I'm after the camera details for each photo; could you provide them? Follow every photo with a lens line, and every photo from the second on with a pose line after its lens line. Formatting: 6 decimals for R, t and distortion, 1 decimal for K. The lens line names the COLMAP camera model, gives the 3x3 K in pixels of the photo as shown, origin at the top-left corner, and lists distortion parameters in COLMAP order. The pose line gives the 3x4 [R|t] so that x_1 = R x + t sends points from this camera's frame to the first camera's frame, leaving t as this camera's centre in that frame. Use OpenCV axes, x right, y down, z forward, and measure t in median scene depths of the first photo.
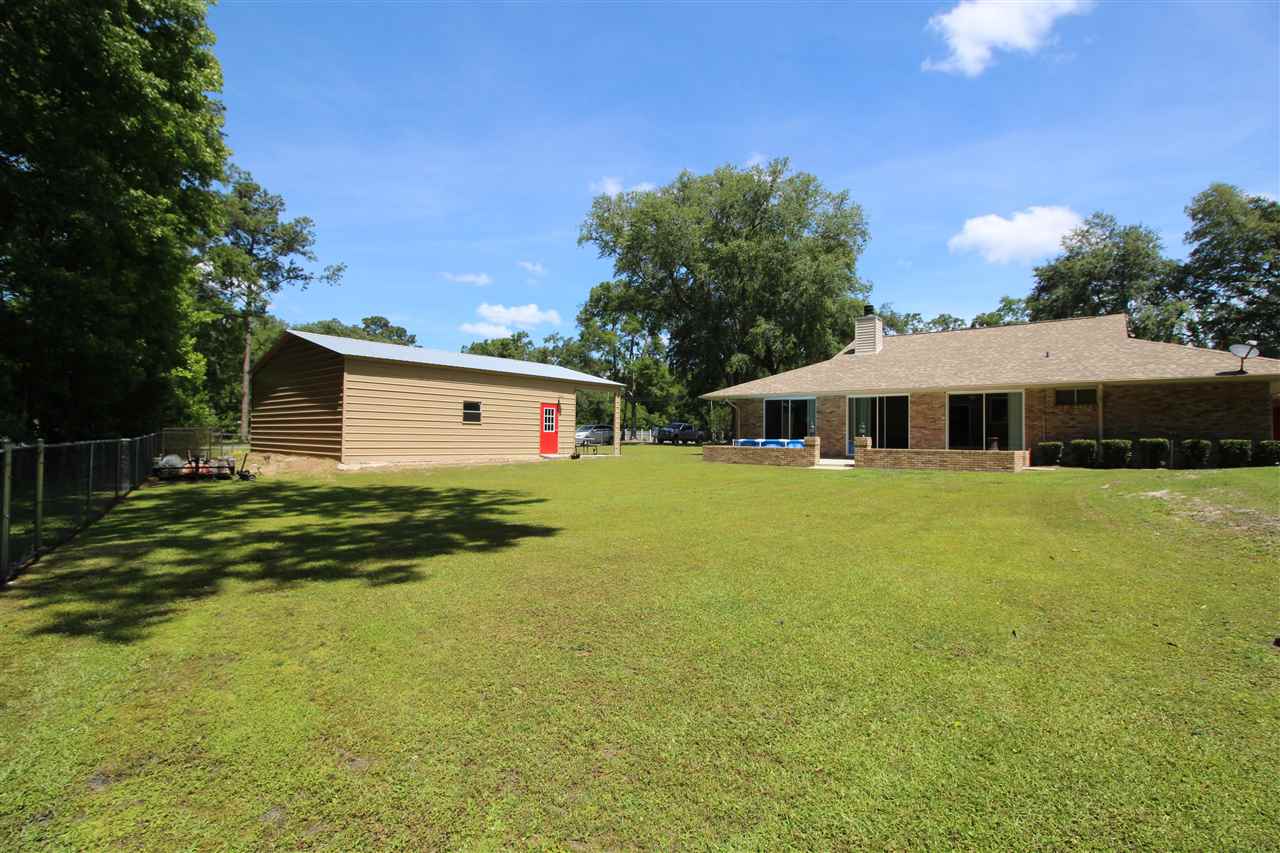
lens RADIAL K [[591.0, 0, 632.2], [0, 591.0, 429.5], [0, 0, 1]] dist [0.000697, -0.014121]
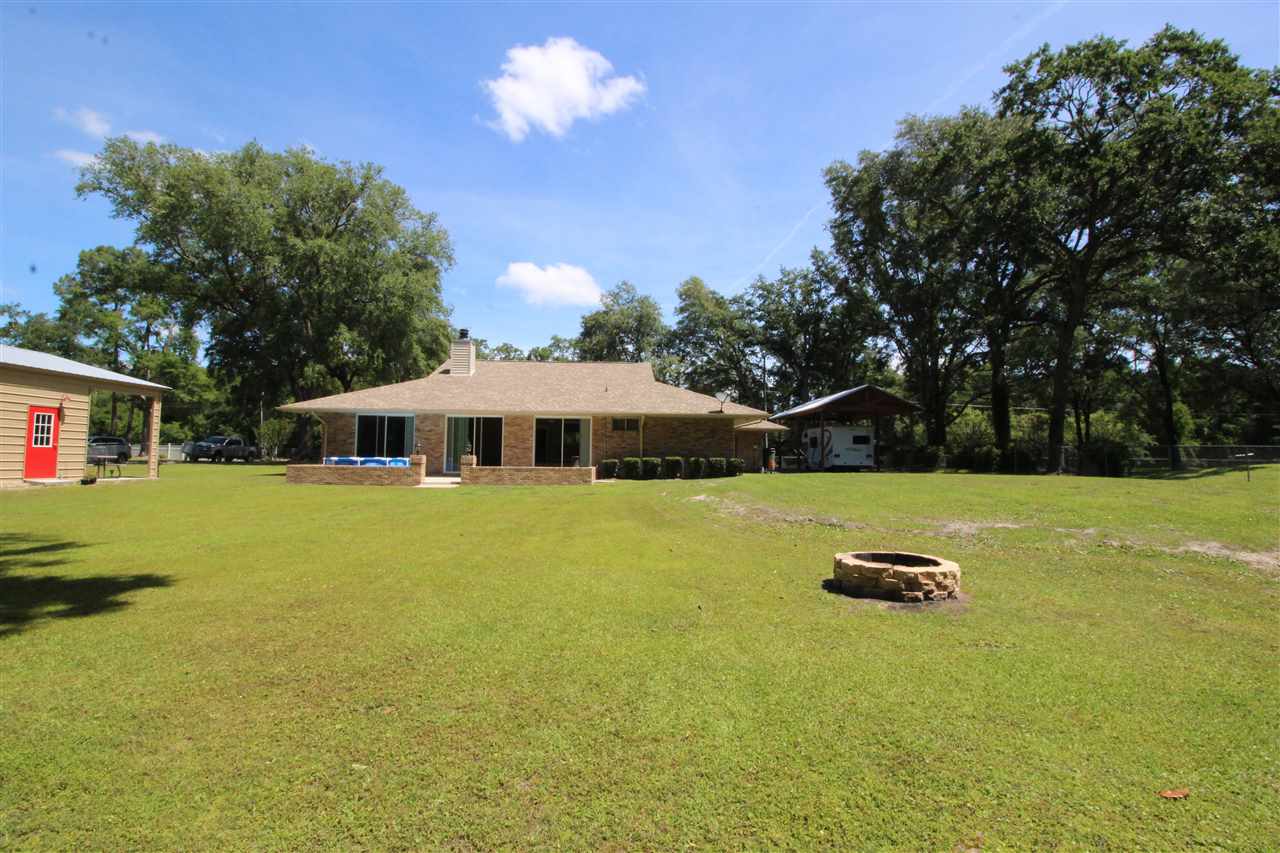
lens RADIAL K [[591.0, 0, 632.2], [0, 591.0, 429.5], [0, 0, 1]] dist [0.000697, -0.014121]
pose [[0.758381, 0.029353, 0.651151, -0.043637], [-0.011430, 0.999431, -0.031741, -0.002100], [-0.651712, 0.016629, 0.758285, 0.008361]]
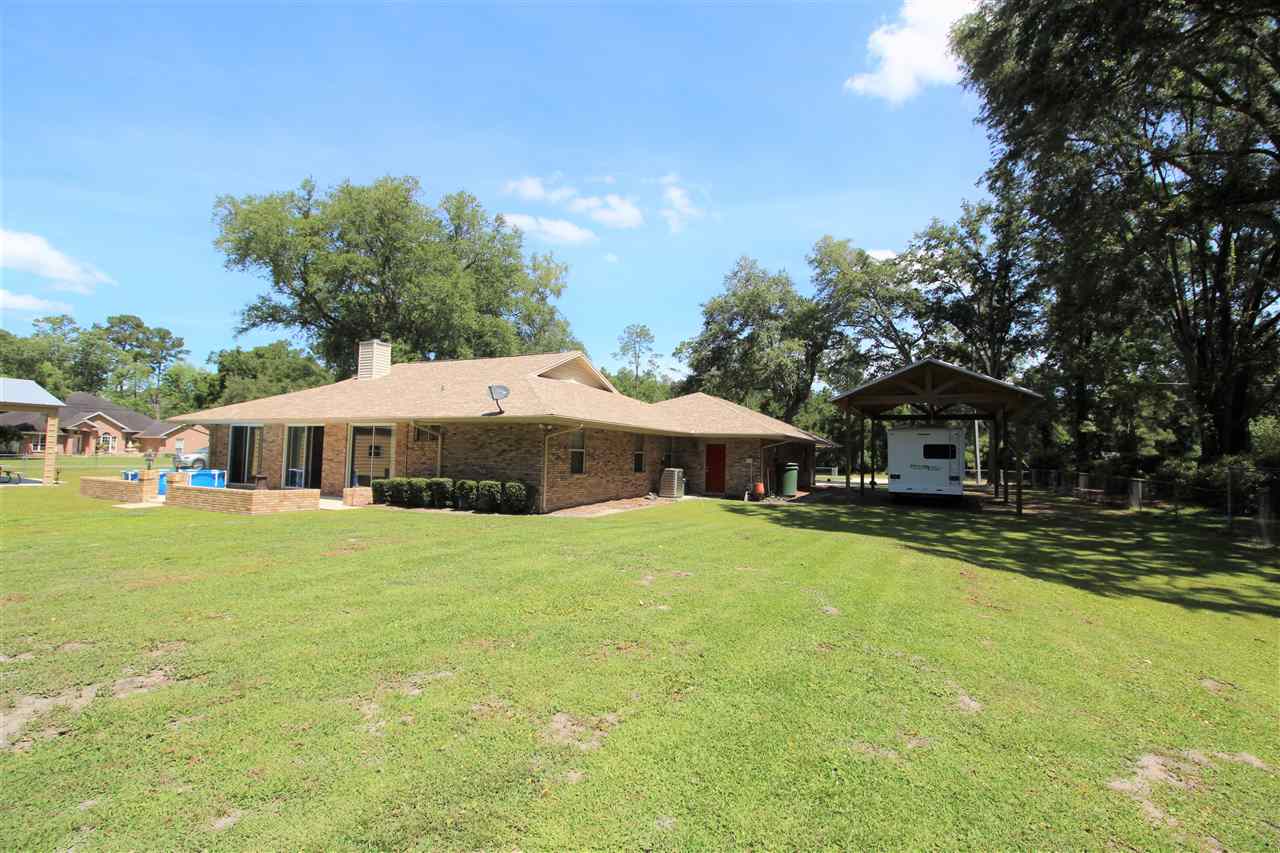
lens RADIAL K [[591.0, 0, 632.2], [0, 591.0, 429.5], [0, 0, 1]] dist [0.000697, -0.014121]
pose [[0.980445, 0.022262, 0.195529, 0.527923], [-0.016506, 0.999382, -0.031019, -0.021062], [-0.196099, 0.027185, 0.980207, -0.011528]]
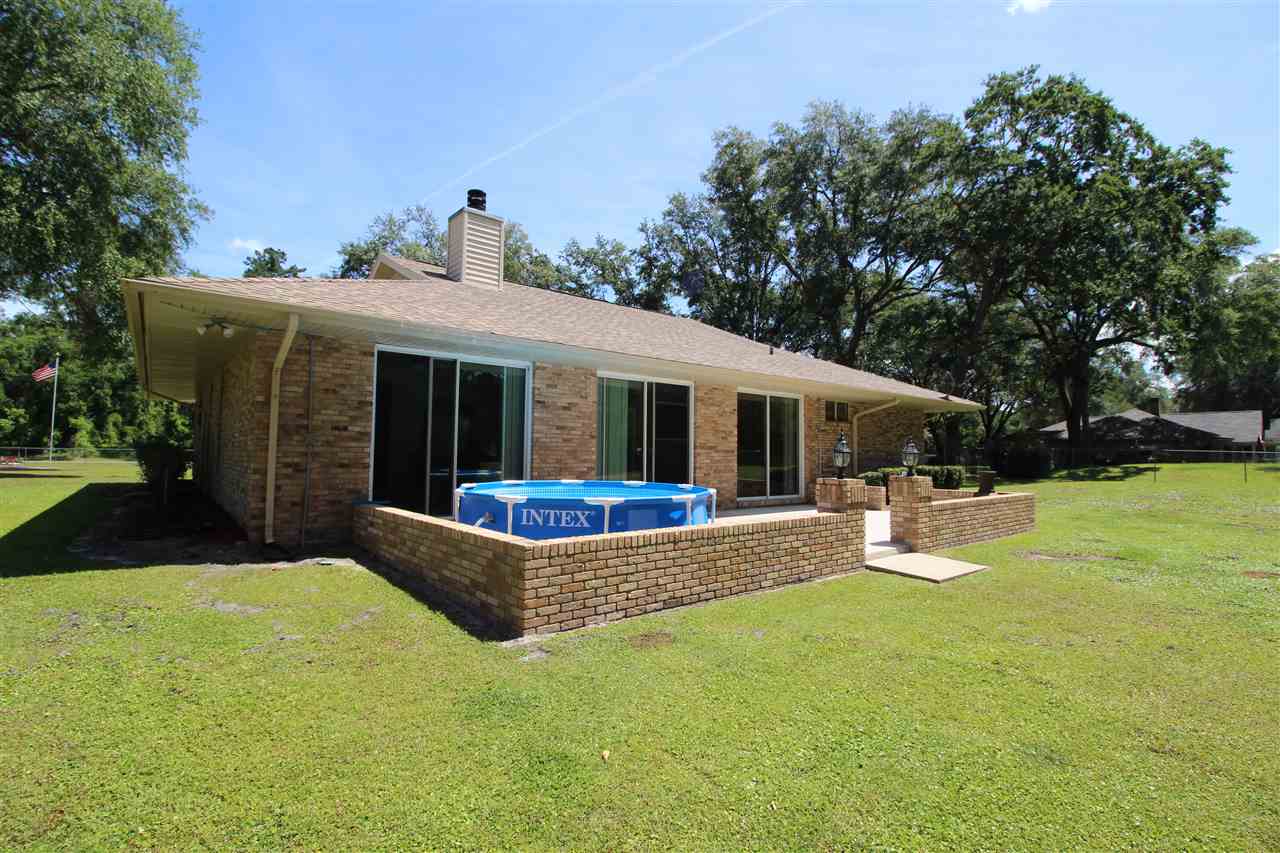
lens RADIAL K [[591.0, 0, 632.2], [0, 591.0, 429.5], [0, 0, 1]] dist [0.000697, -0.014121]
pose [[0.180100, 0.033030, 0.983094, -0.033001], [-0.016368, 0.999398, -0.030580, -0.002142], [-0.983512, -0.010583, 0.180532, 0.654792]]
